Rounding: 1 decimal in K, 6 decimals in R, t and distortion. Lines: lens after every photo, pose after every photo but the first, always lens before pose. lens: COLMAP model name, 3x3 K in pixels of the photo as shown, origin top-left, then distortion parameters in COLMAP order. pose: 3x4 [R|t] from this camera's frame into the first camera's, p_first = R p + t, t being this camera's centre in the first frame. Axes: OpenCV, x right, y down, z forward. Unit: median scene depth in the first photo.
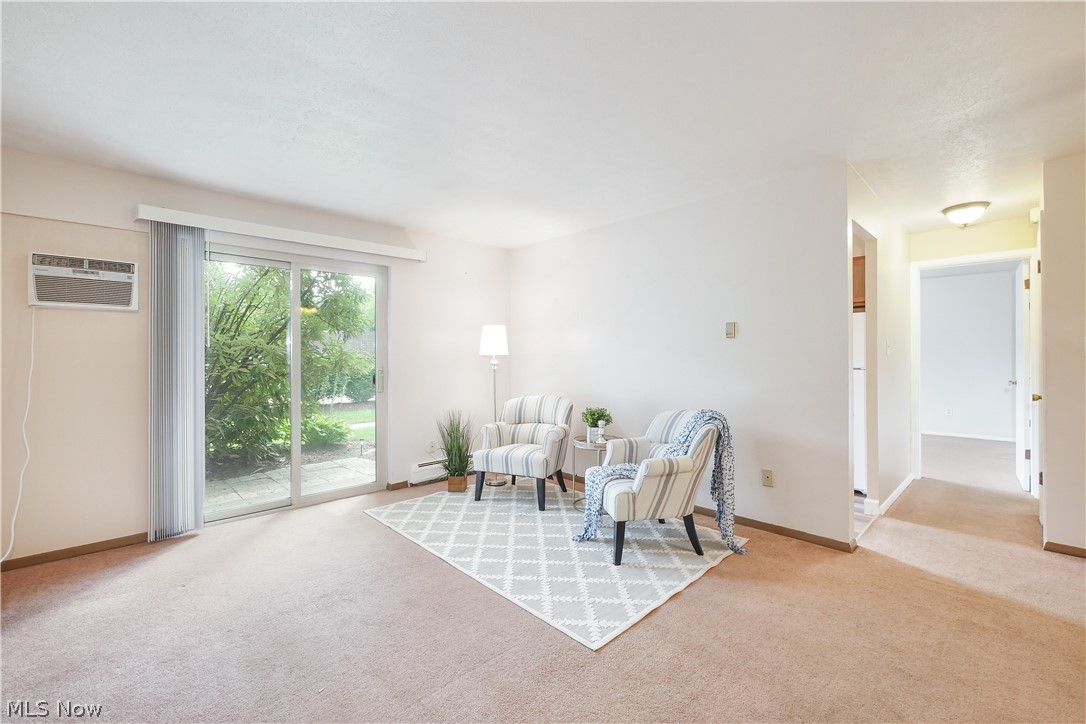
lens RADIAL K [[462.6, 0, 544.2], [0, 462.6, 354.4], [0, 0, 1]] dist [-0.001724, -0.000607]
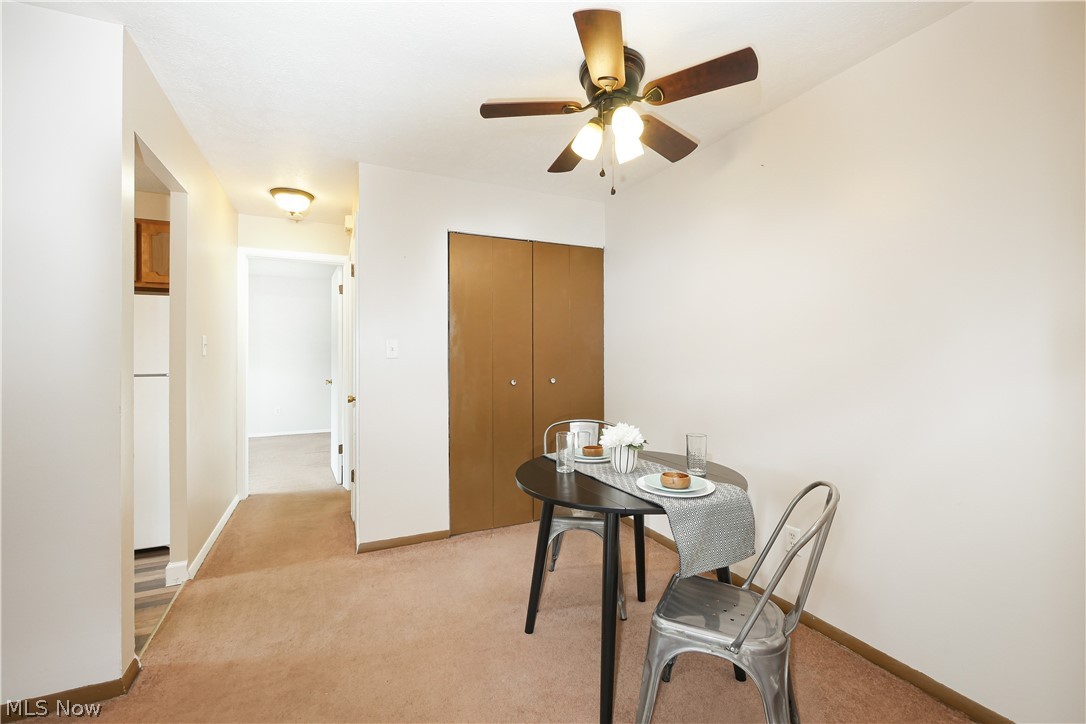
lens RADIAL K [[462.6, 0, 544.2], [0, 462.6, 354.4], [0, 0, 1]] dist [-0.001724, -0.000607]
pose [[0.326519, 0.004278, 0.945181, 0.225223], [-0.004631, 0.999985, -0.002926, -0.001653], [-0.945179, -0.003421, 0.326534, 0.243657]]
